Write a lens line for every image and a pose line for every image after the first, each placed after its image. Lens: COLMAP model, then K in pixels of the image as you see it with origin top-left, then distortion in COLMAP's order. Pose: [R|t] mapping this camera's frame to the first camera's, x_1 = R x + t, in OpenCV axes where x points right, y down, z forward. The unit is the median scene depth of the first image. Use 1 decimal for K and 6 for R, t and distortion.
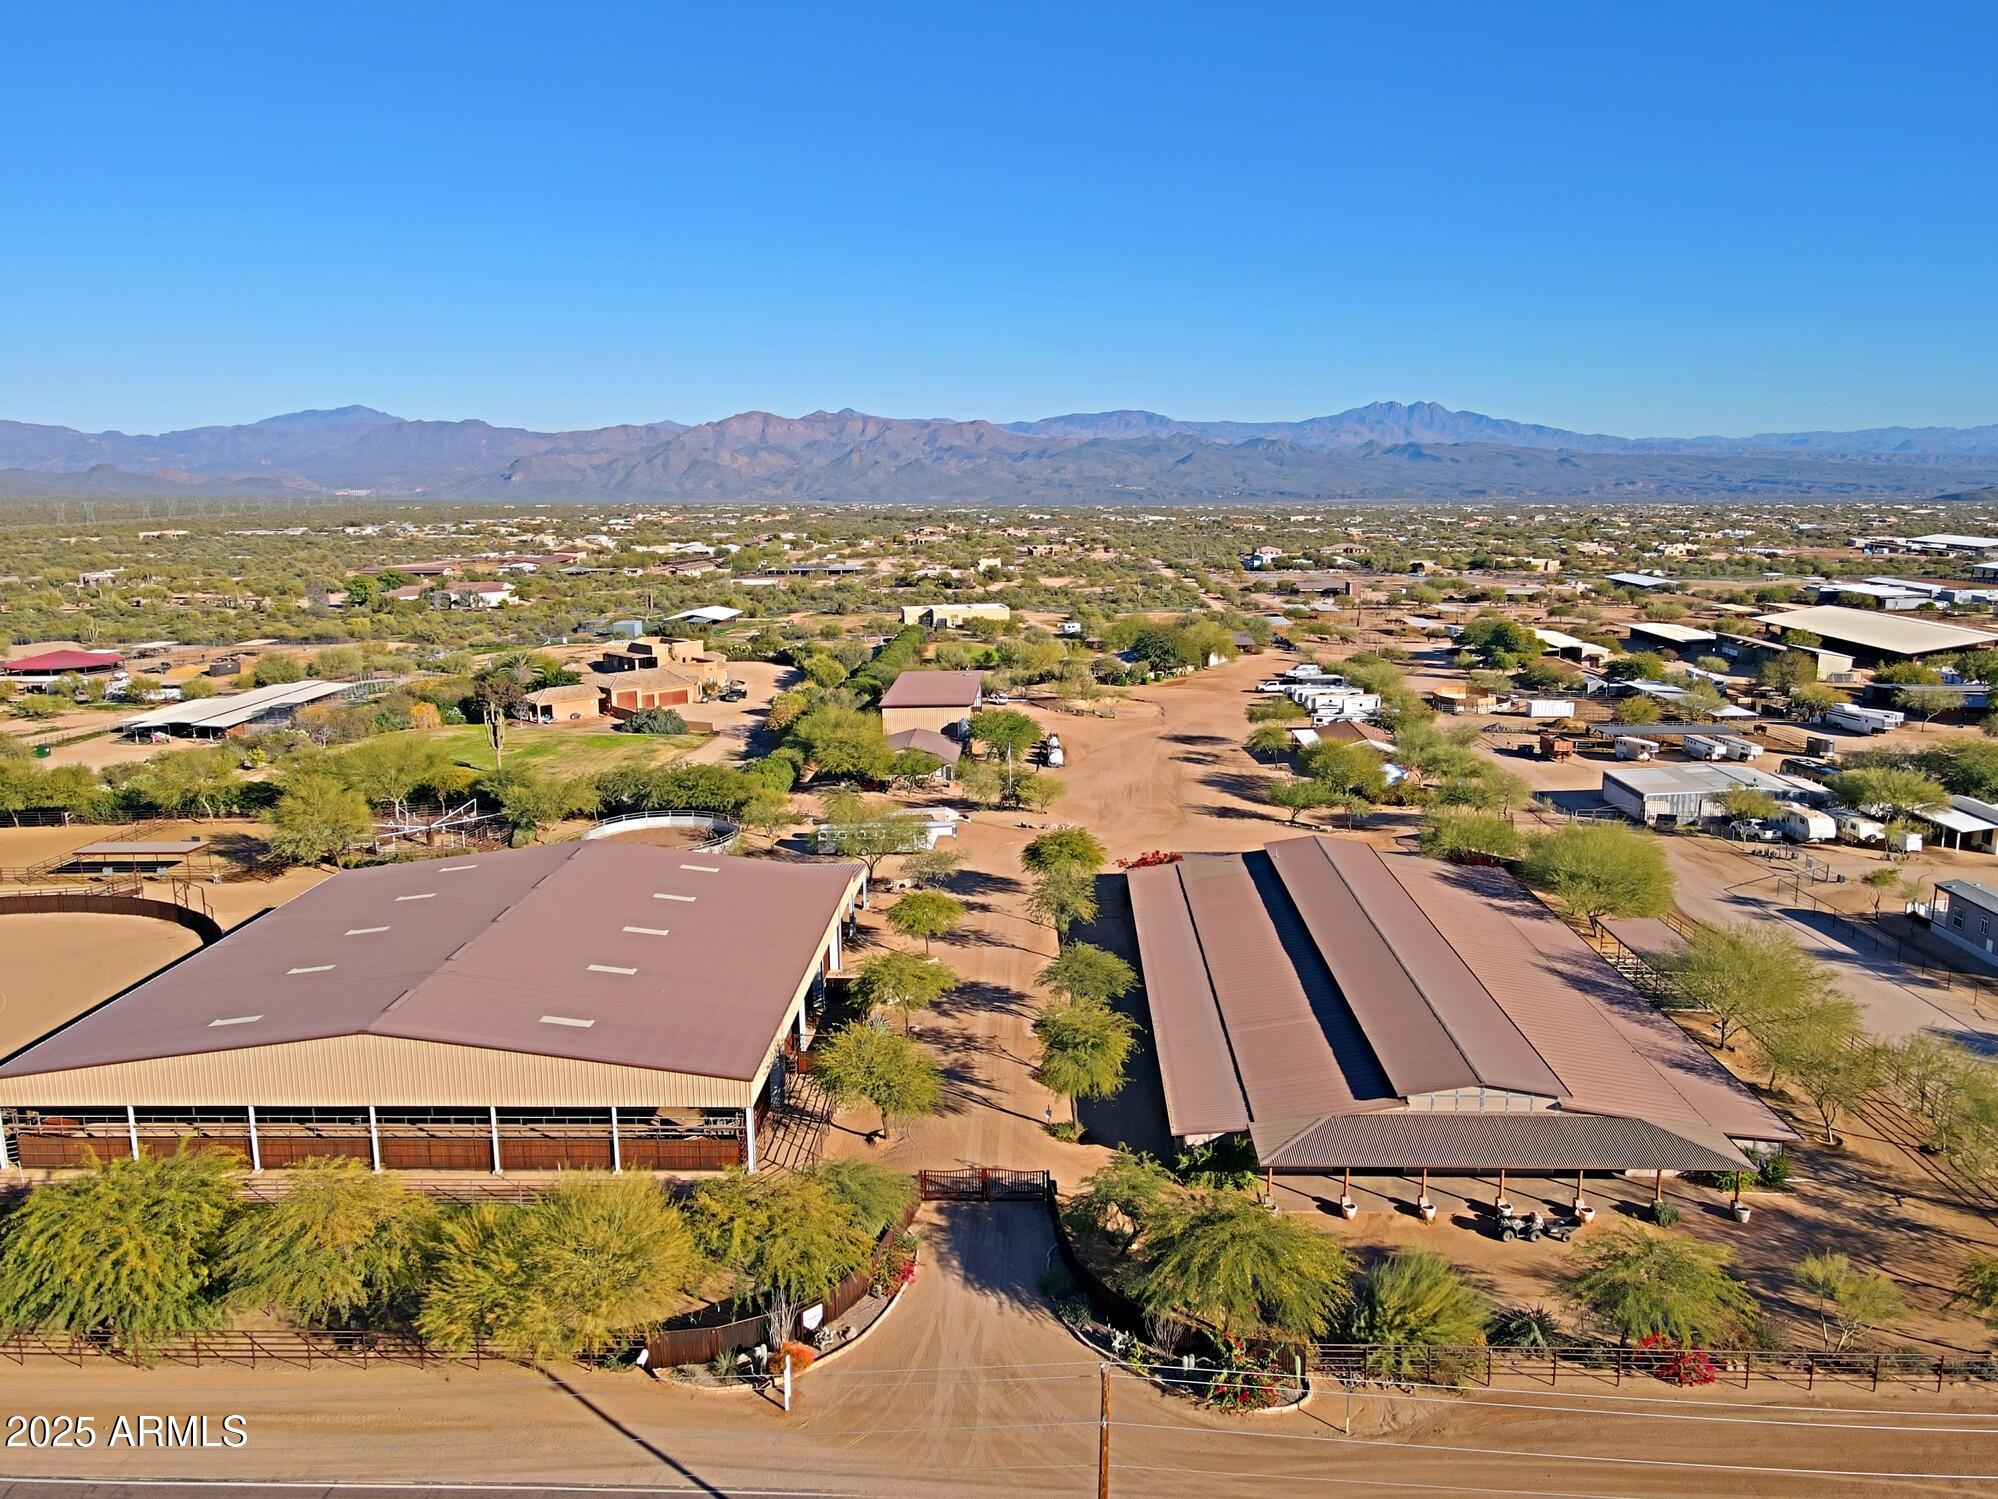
lens RADIAL K [[1464.8, 0, 1006.0], [0, 1464.8, 752.3], [0, 0, 1]] dist [-0.008584, 0.052333]
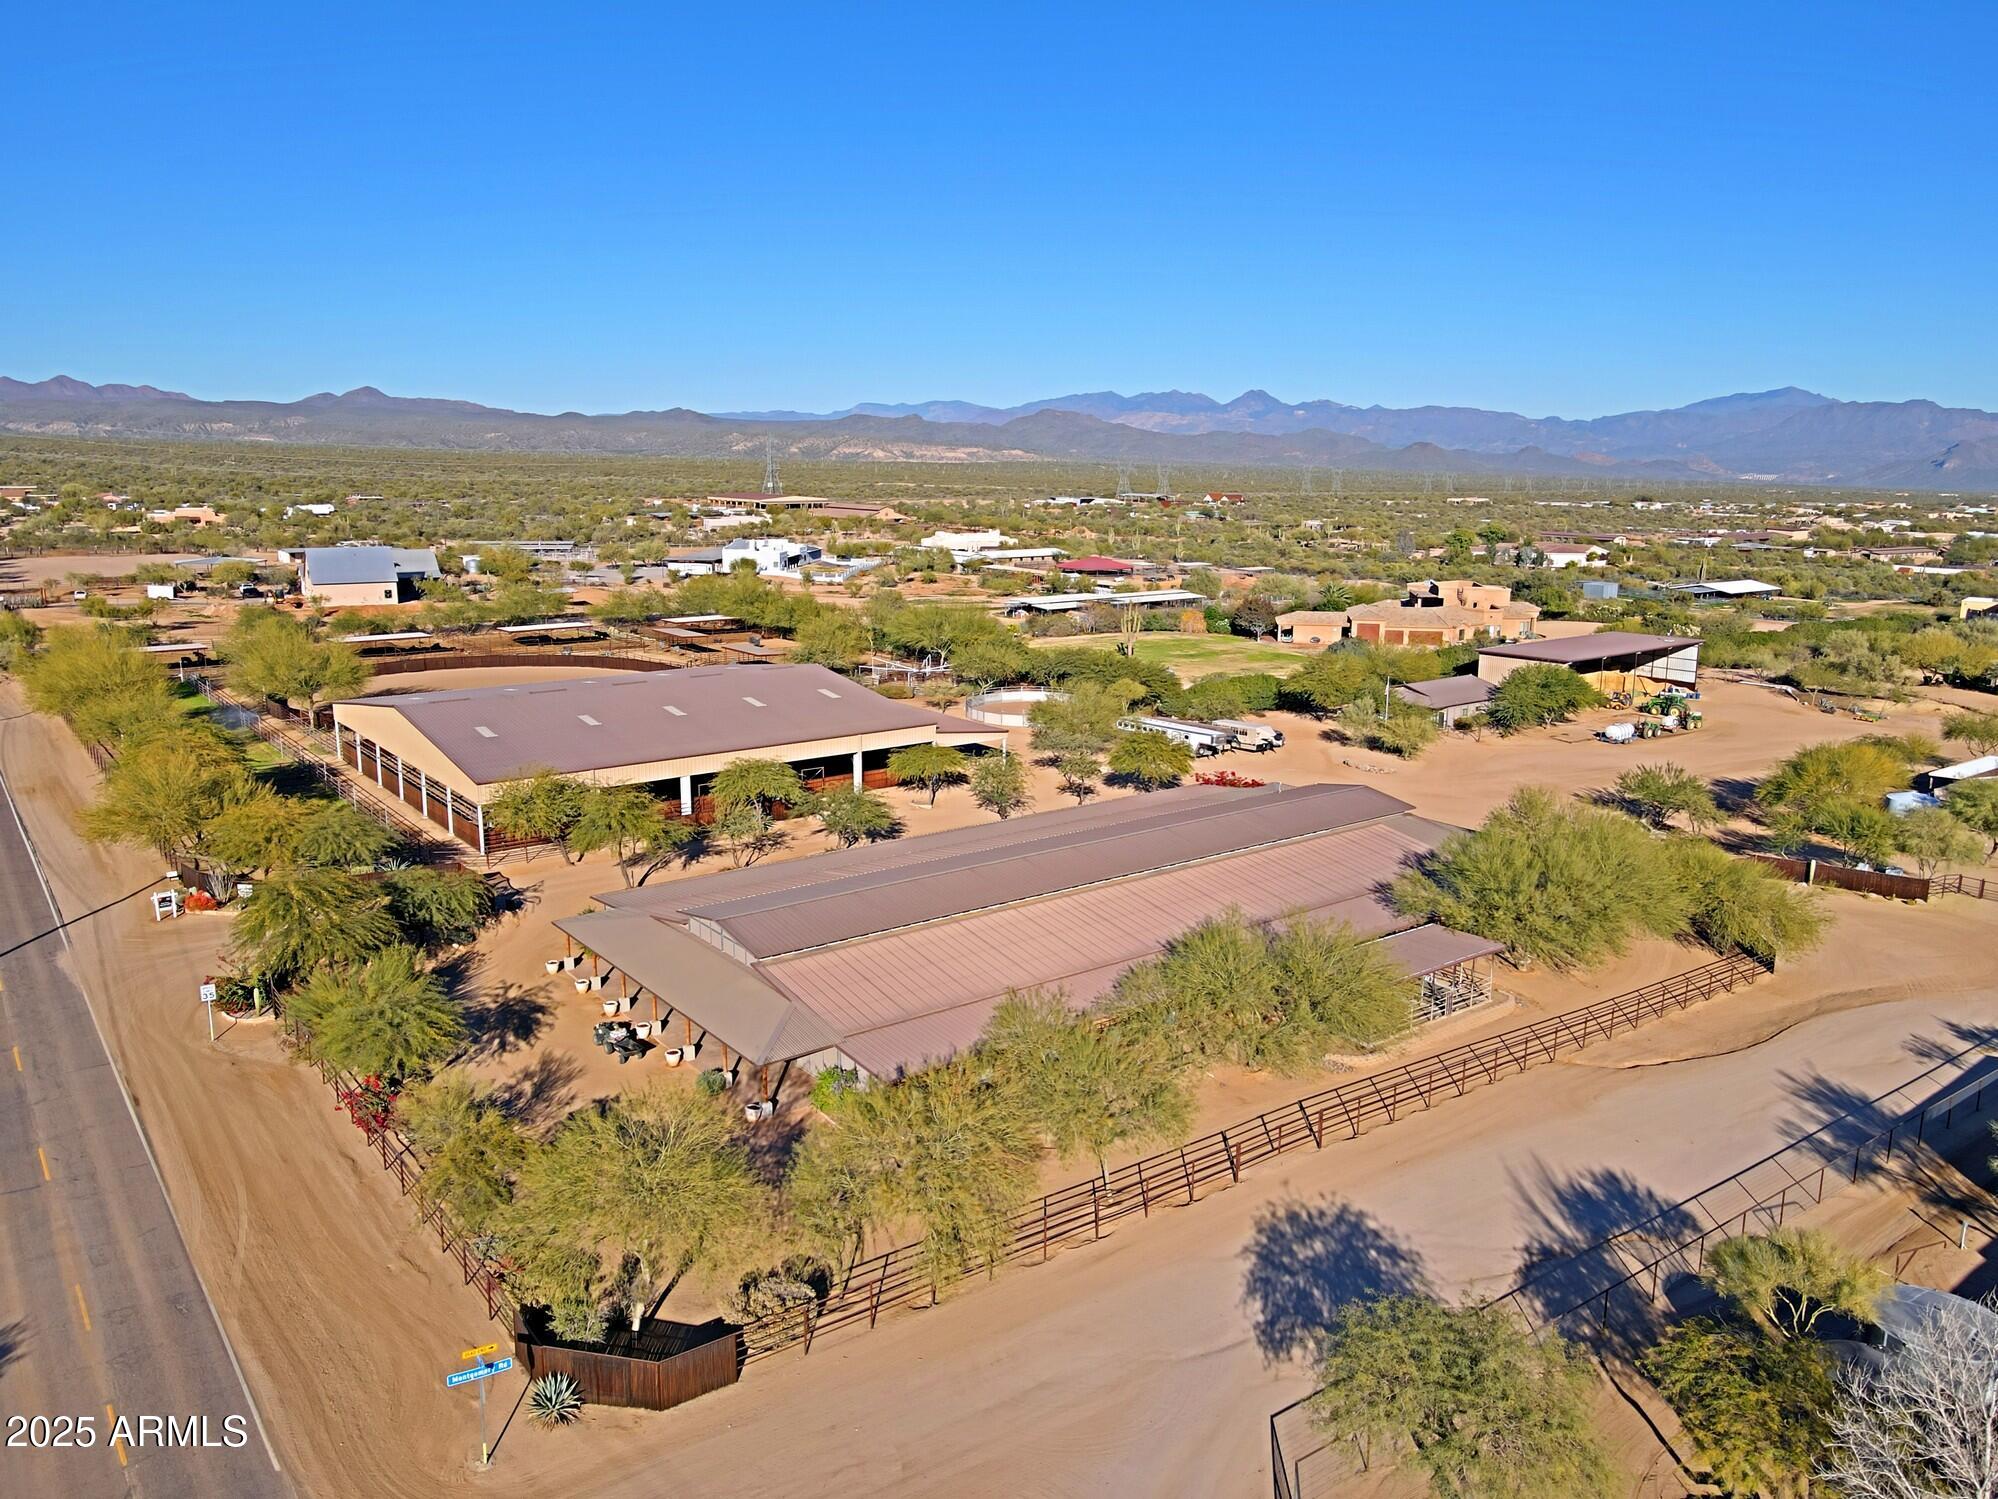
lens RADIAL K [[1464.8, 0, 1006.0], [0, 1464.8, 752.3], [0, 0, 1]] dist [-0.008584, 0.052333]
pose [[0.631758, 0.172184, -0.755801, 0.798308], [-0.164434, 0.982596, 0.086405, -0.000388], [0.757524, 0.069693, 0.649076, 0.340719]]
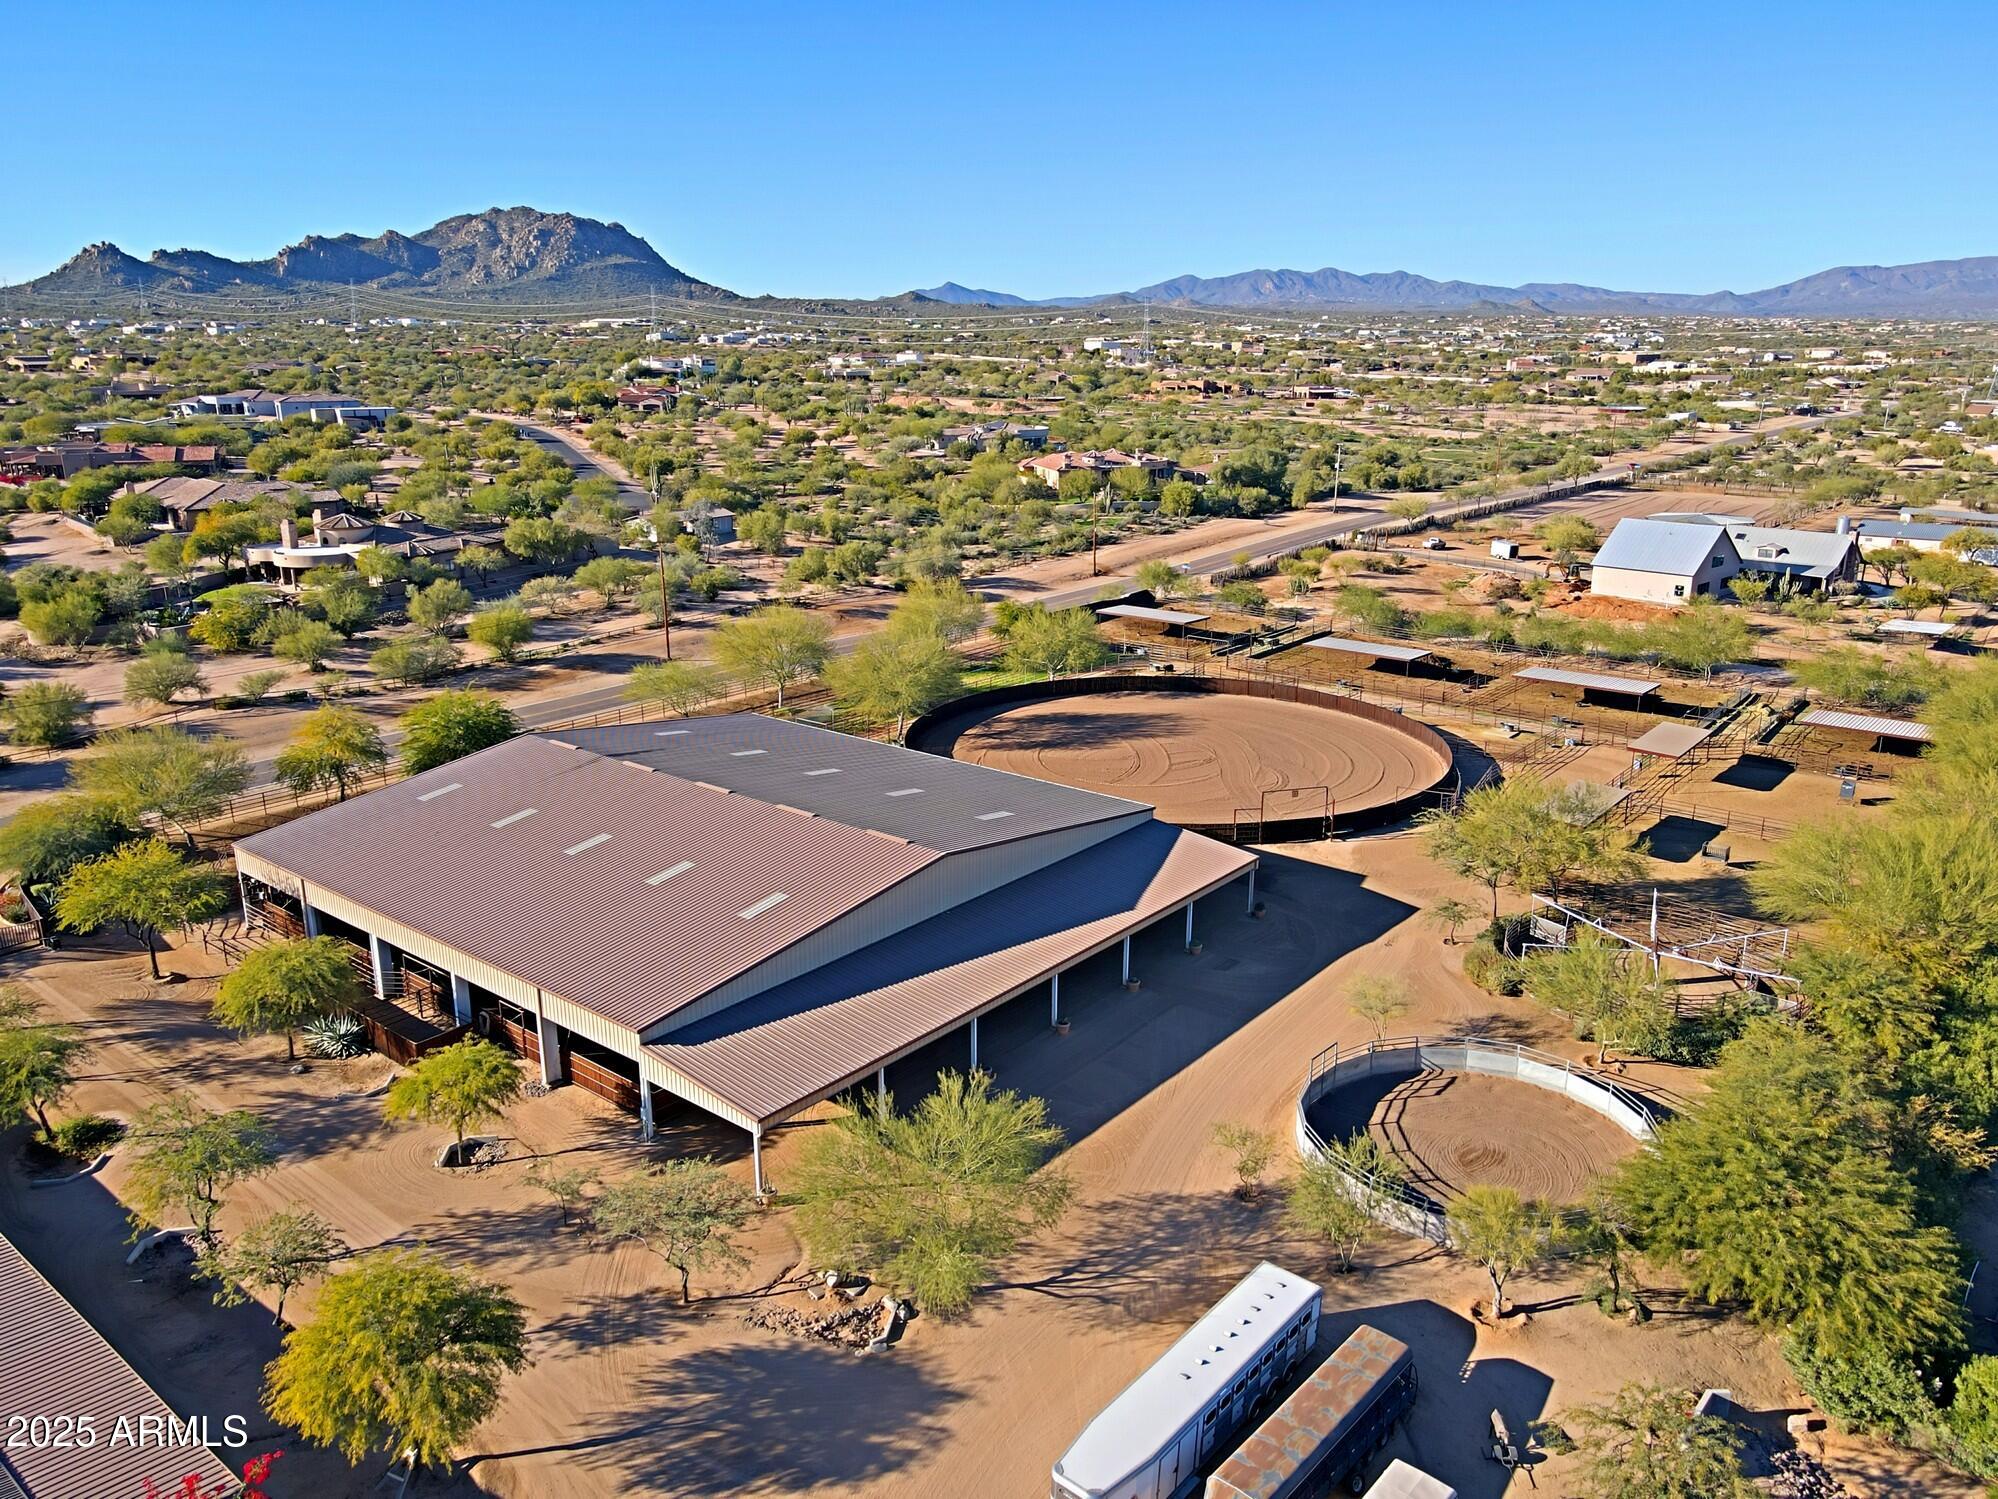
lens RADIAL K [[1464.8, 0, 1006.0], [0, 1464.8, 752.3], [0, 0, 1]] dist [-0.008584, 0.052333]
pose [[-0.606524, 0.227710, -0.761759, 0.223589], [-0.150875, 0.907736, 0.391475, -0.268181], [0.780619, 0.352370, -0.516207, 1.421984]]
